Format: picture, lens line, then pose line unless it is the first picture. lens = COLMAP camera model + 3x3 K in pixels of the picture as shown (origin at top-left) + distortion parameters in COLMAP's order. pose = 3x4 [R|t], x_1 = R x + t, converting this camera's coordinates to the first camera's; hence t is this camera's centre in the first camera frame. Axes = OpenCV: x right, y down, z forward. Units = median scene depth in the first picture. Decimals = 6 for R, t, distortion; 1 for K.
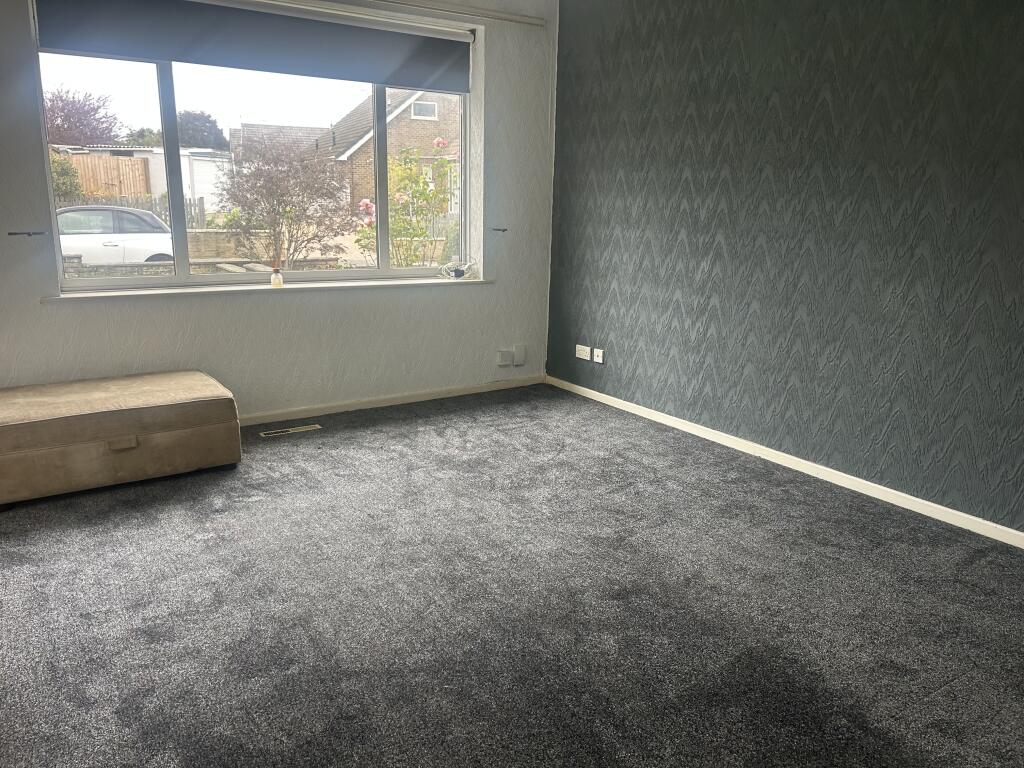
lens RADIAL K [[770.0, 0, 512.0], [0, 770.0, 384.0], [0, 0, 1]] dist [0.075422, -0.003007]
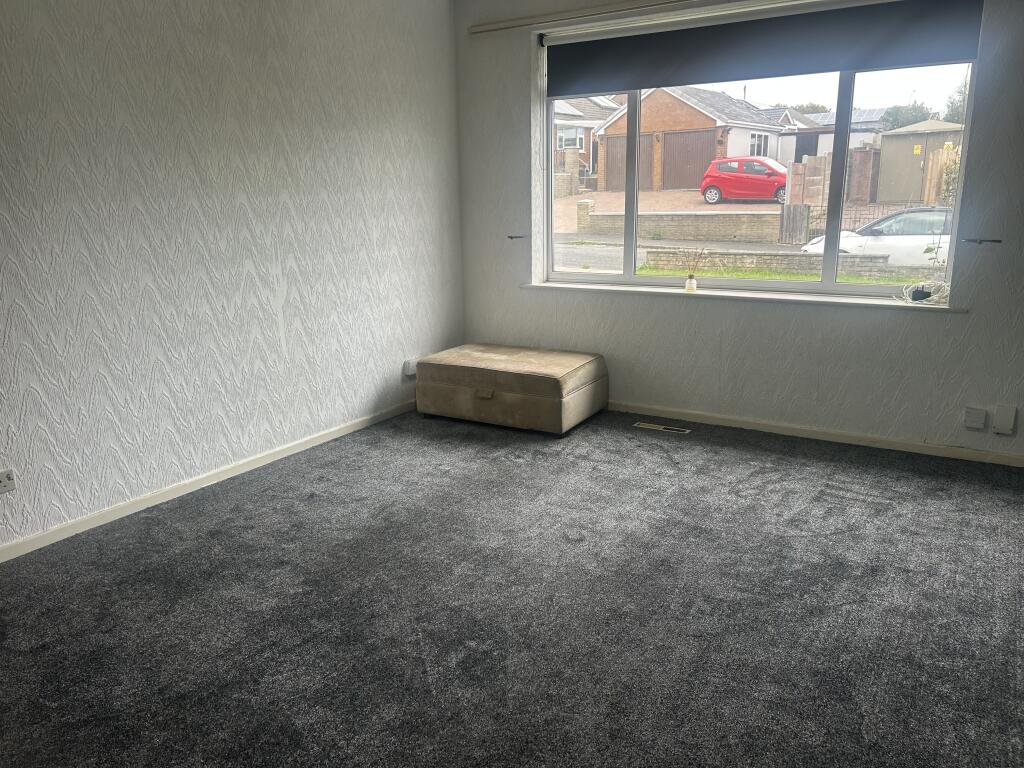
lens RADIAL K [[770.0, 0, 512.0], [0, 770.0, 384.0], [0, 0, 1]] dist [0.075422, -0.003007]
pose [[0.420501, 0.192519, -0.886632, 0.547082], [-0.190217, 0.974217, 0.121323, -0.086518], [0.887128, 0.117636, 0.446279, 0.347561]]
